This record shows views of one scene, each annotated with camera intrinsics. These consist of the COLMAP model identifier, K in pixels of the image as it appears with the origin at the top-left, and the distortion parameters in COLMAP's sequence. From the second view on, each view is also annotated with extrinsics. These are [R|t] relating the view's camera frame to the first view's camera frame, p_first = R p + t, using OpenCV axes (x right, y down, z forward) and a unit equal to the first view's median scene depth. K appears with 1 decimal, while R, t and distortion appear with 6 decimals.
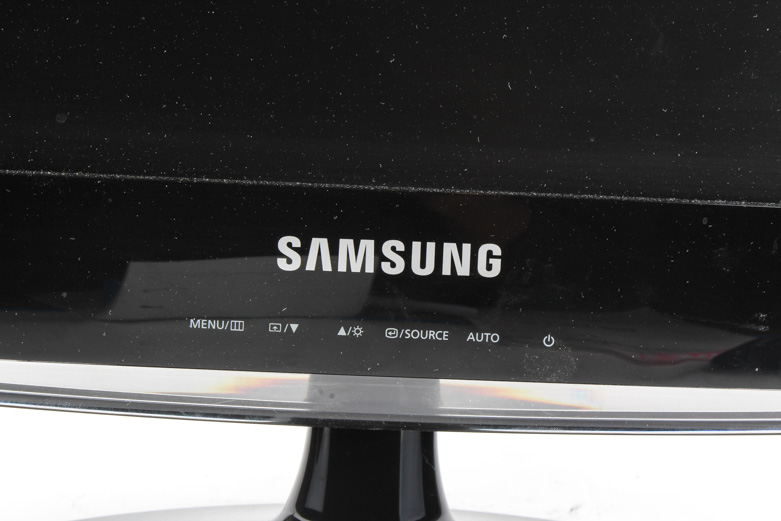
lens RADIAL K [[2026.5, 0, 387.1], [0, 2026.5, 257.4], [0, 0, 1]] dist [0.082058, 0.000000]
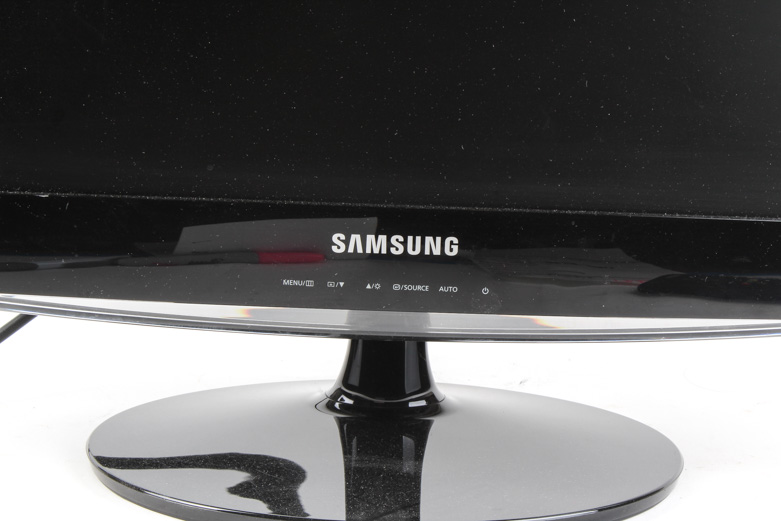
lens RADIAL K [[2026.5, 0, 387.7], [0, 2026.5, 263.5], [0, 0, 1]] dist [0.082058, 0.000000]
pose [[0.999843, -0.004273, -0.017220, 0.025097], [0.005466, 0.997543, 0.069847, -0.107121], [0.016880, -0.069930, 0.997409, -0.767301]]
